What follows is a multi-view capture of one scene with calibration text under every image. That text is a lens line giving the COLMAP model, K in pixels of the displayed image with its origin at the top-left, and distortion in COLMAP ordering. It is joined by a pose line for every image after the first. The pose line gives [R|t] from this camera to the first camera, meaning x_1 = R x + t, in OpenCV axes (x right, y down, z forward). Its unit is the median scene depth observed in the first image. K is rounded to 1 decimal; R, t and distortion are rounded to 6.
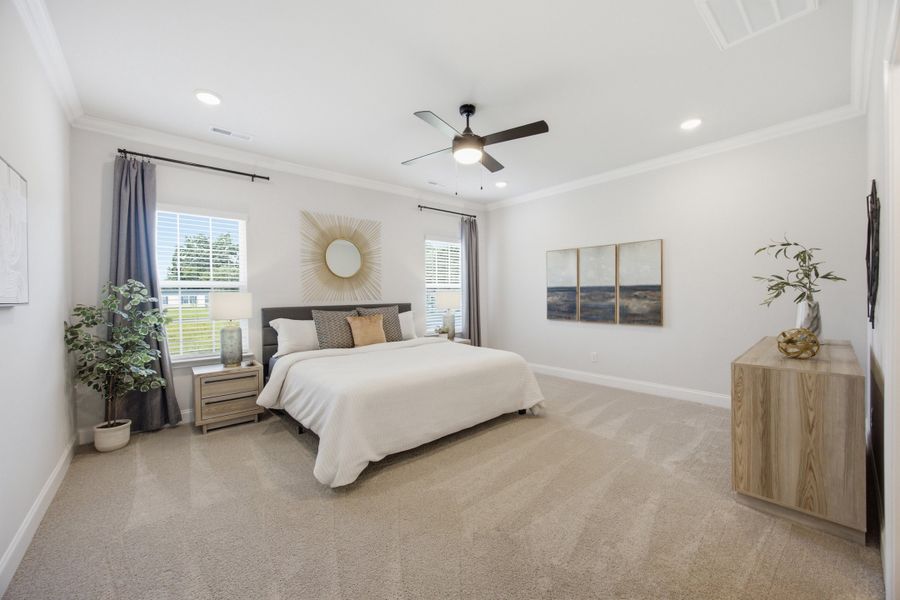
lens RADIAL K [[351.6, 0, 450.9], [0, 351.6, 297.8], [0, 0, 1]] dist [-0.021004, 0.004533]
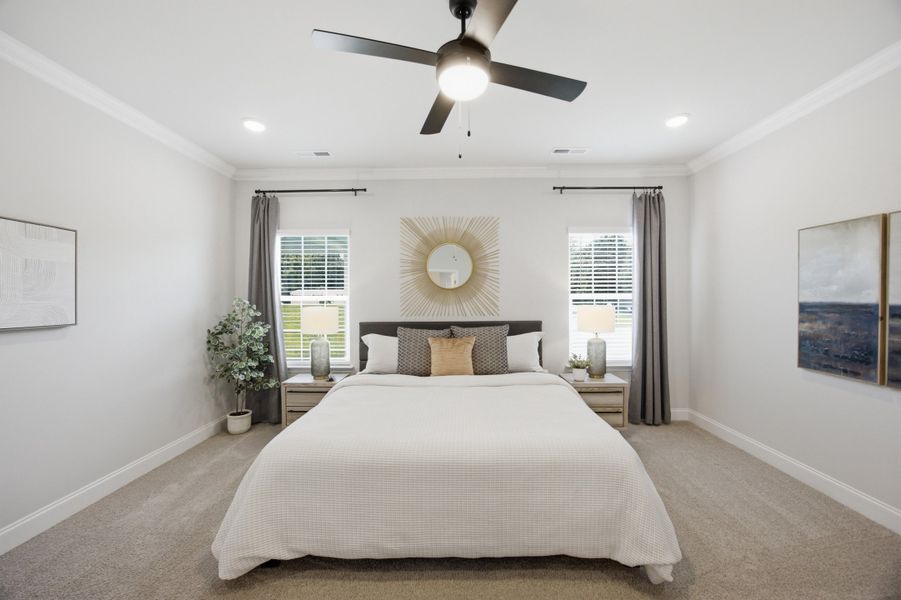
lens RADIAL K [[352.0, 0, 451.6], [0, 352.0, 296.2], [0, 0, 1]] dist [-0.021004, 0.004533]
pose [[0.746950, 0.006421, -0.664849, 0.272888], [-0.010834, 0.999938, -0.002515, -0.038019], [0.664791, 0.009081, 0.746974, 0.369669]]
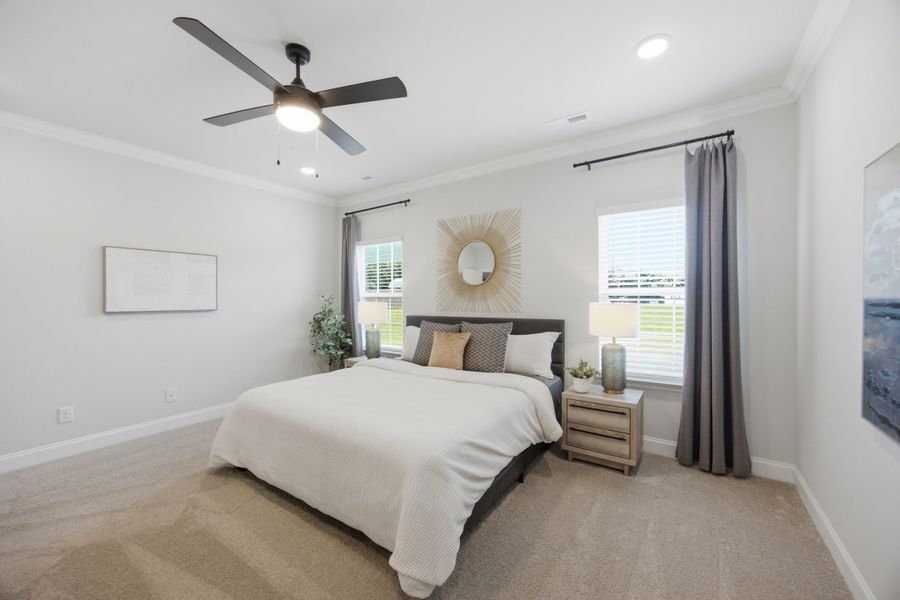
lens RADIAL K [[351.6, 0, 450.0], [0, 351.6, 297.3], [0, 0, 1]] dist [-0.021004, 0.004533]
pose [[0.250509, 0.013256, -0.968023, 0.529626], [-0.007368, 0.999903, 0.011786, -0.038210], [0.968086, 0.004180, 0.250583, 0.732515]]
